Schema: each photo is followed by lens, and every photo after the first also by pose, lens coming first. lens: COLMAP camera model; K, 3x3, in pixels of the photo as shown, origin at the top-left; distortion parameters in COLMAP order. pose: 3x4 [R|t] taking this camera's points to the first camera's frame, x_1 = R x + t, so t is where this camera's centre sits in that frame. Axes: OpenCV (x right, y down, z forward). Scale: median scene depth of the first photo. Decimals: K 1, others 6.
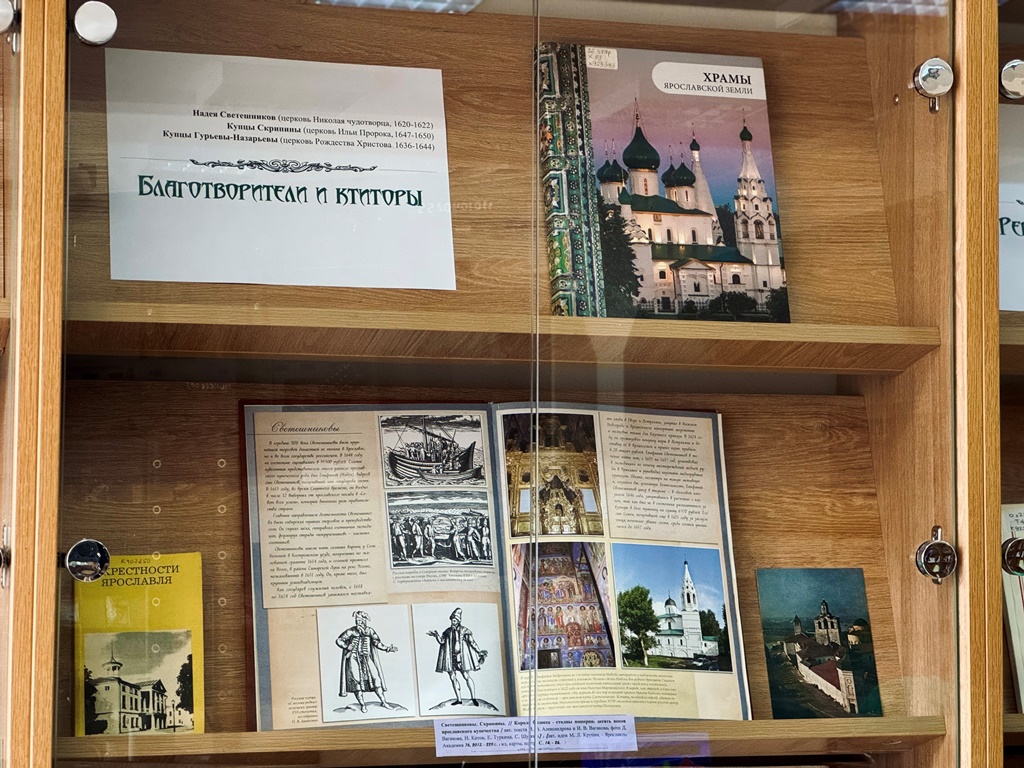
lens RADIAL K [[2280.4, 0, 513.7], [0, 2280.4, 376.2], [0, 0, 1]] dist [0.156057, 0.000000]
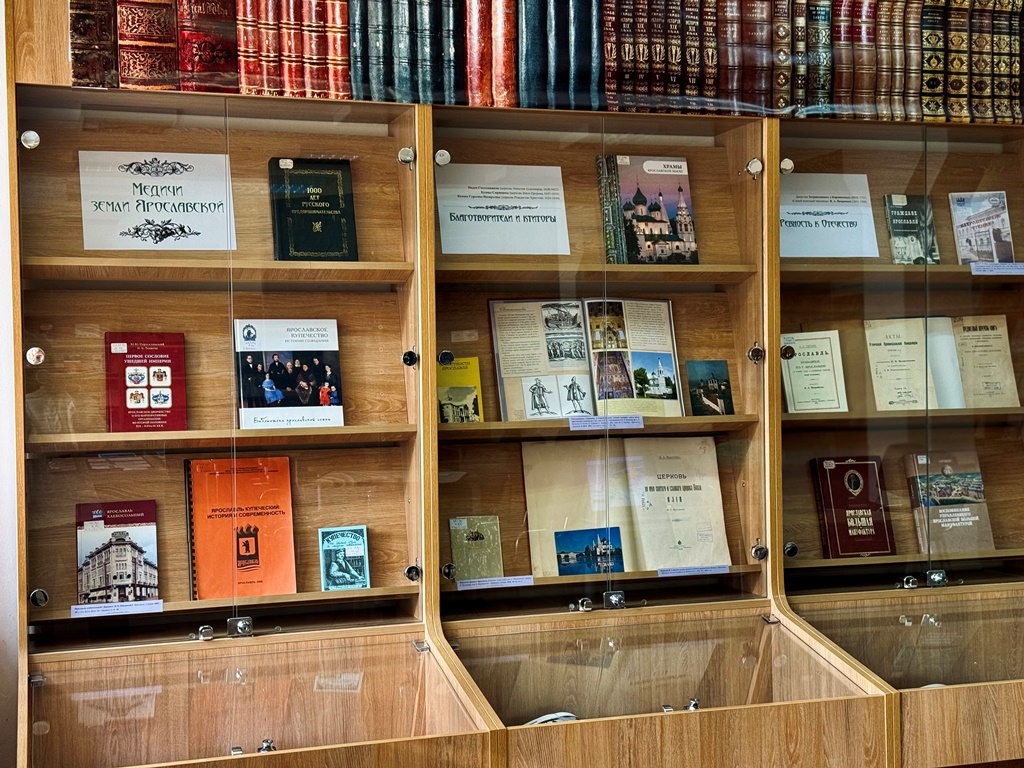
lens RADIAL K [[1437.6, 0, 505.7], [0, 1437.6, 391.9], [0, 0, 1]] dist [0.114756, 0.000000]
pose [[0.999735, -0.018283, 0.013978, -0.122751], [0.017084, 0.996520, 0.081584, -0.016898], [-0.015421, -0.081324, 0.996568, -0.629264]]
